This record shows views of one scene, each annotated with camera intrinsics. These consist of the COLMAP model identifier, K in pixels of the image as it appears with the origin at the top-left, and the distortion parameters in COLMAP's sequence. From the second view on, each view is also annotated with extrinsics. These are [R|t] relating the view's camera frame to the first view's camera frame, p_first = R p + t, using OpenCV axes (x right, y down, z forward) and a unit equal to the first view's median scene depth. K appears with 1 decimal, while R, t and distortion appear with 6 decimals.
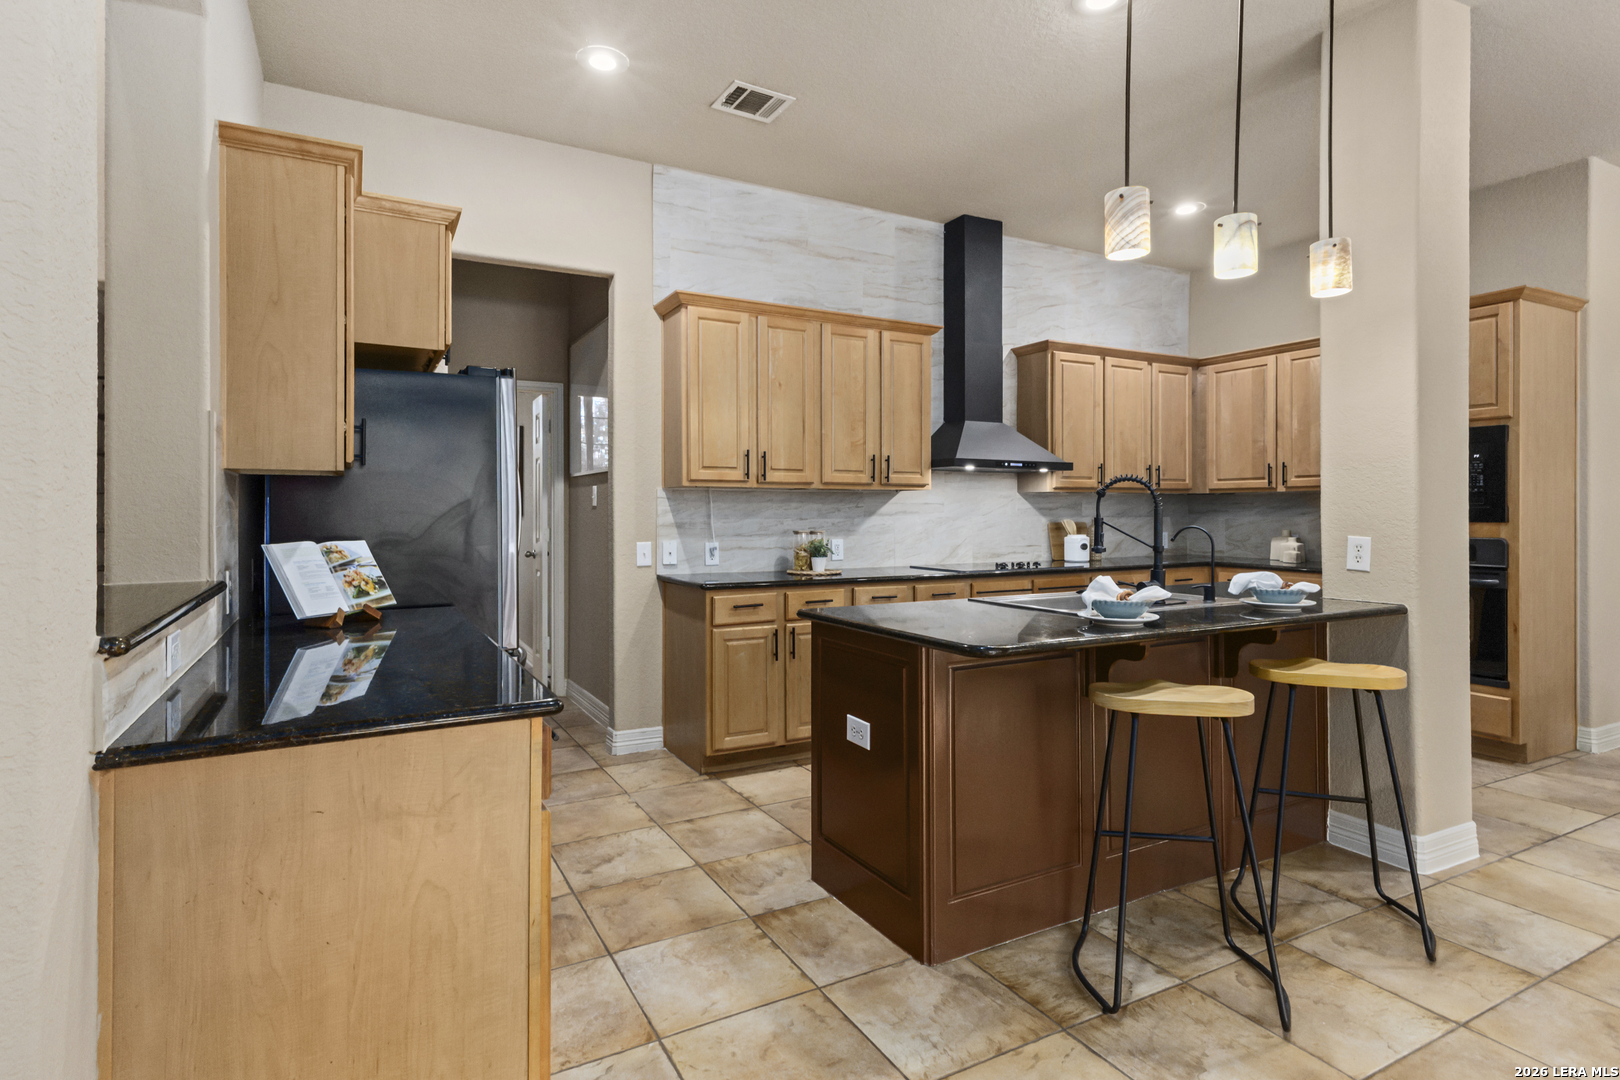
lens RADIAL K [[828.3, 0, 798.5], [0, 828.3, 509.4], [0, 0, 1]] dist [0.002752, -0.000095]
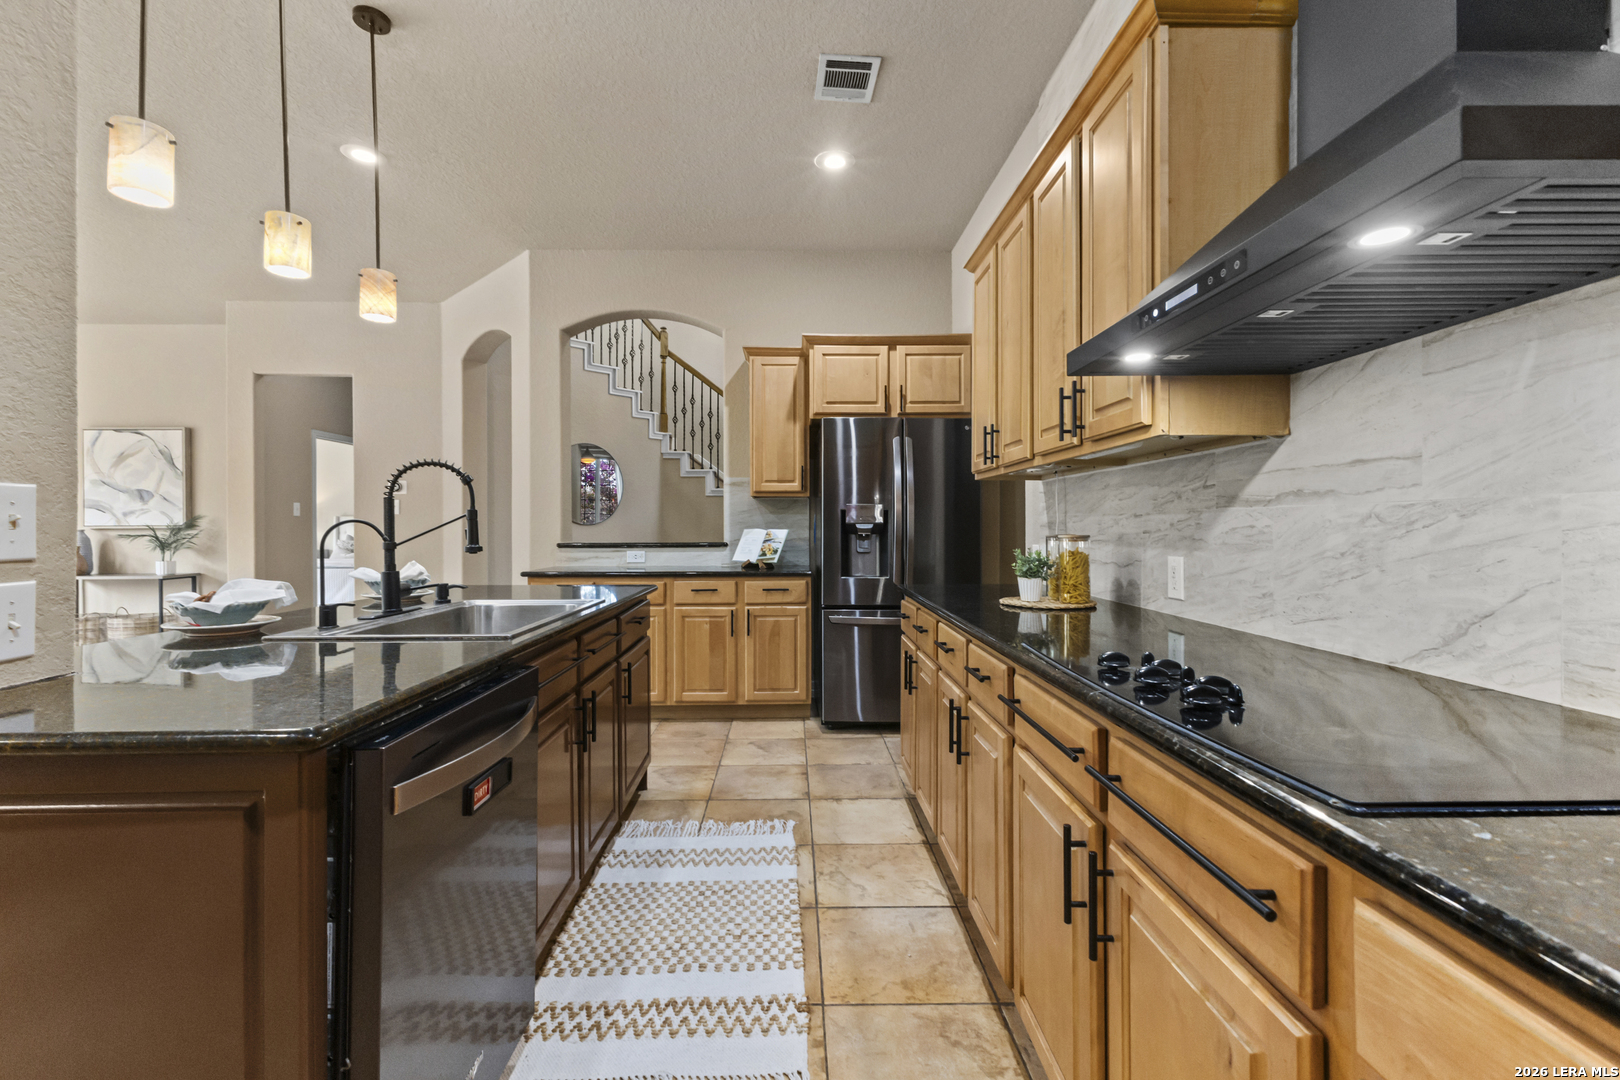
lens RADIAL K [[699.0, 0, 805.6], [0, 699.0, 525.5], [0, 0, 1]] dist [0.010291, -0.002642]
pose [[-0.449719, -0.000384, -0.893170, 0.563028], [0.004846, 0.999984, -0.002870, 0.019831], [0.893157, -0.005619, -0.449710, 1.081950]]
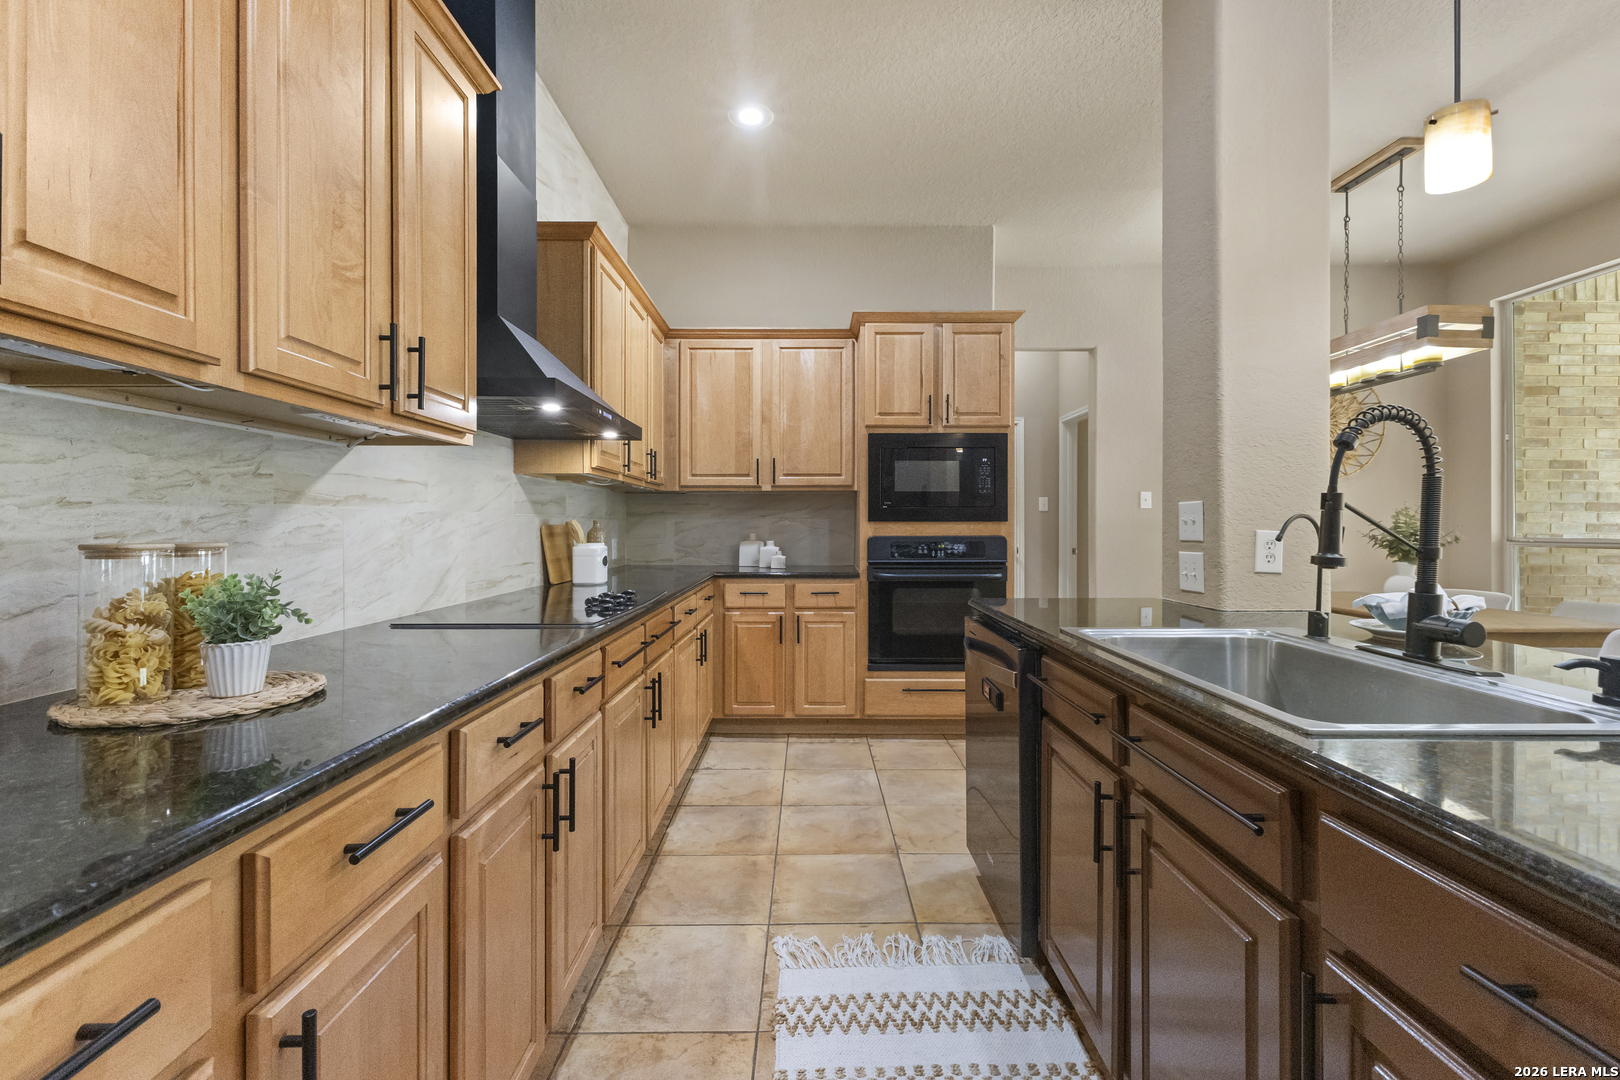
lens RADIAL K [[699.0, 0, 804.7], [0, 699.0, 524.5], [0, 0, 1]] dist [0.010291, -0.002642]
pose [[0.475327, 0.001599, 0.879808, -0.089659], [-0.002466, 0.999997, -0.000485, 0.019461], [-0.879806, -0.001939, 0.475330, 0.724457]]
